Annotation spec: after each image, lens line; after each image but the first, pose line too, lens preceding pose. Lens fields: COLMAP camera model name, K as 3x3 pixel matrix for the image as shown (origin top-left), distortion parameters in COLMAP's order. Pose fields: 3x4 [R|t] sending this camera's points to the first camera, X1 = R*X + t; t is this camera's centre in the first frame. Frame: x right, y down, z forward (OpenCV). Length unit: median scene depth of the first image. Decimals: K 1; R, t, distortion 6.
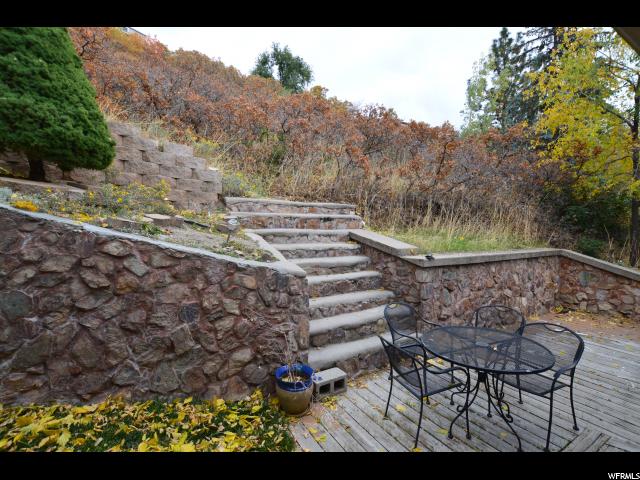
lens RADIAL K [[287.5, 0, 321.3], [0, 287.5, 241.3], [0, 0, 1]] dist [-0.022486, 0.000341]
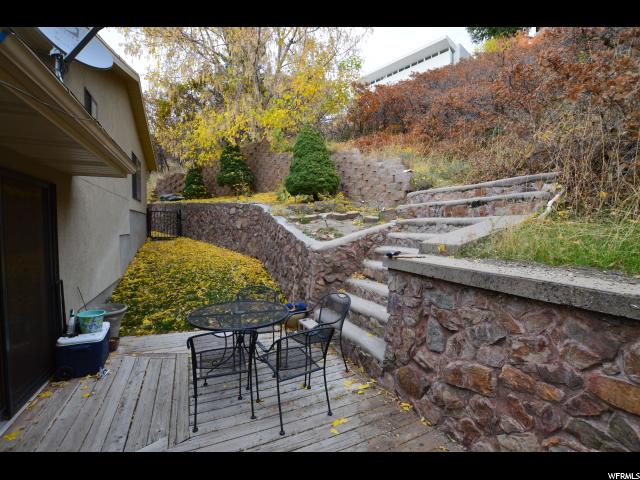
lens RADIAL K [[287.5, 0, 321.3], [0, 287.5, 241.3], [0, 0, 1]] dist [-0.022486, 0.000341]
pose [[-0.079588, 0.054446, -0.995340, 0.894864], [-0.030895, 0.997893, 0.057056, -0.009115], [0.996349, 0.035292, -0.077738, 0.737739]]
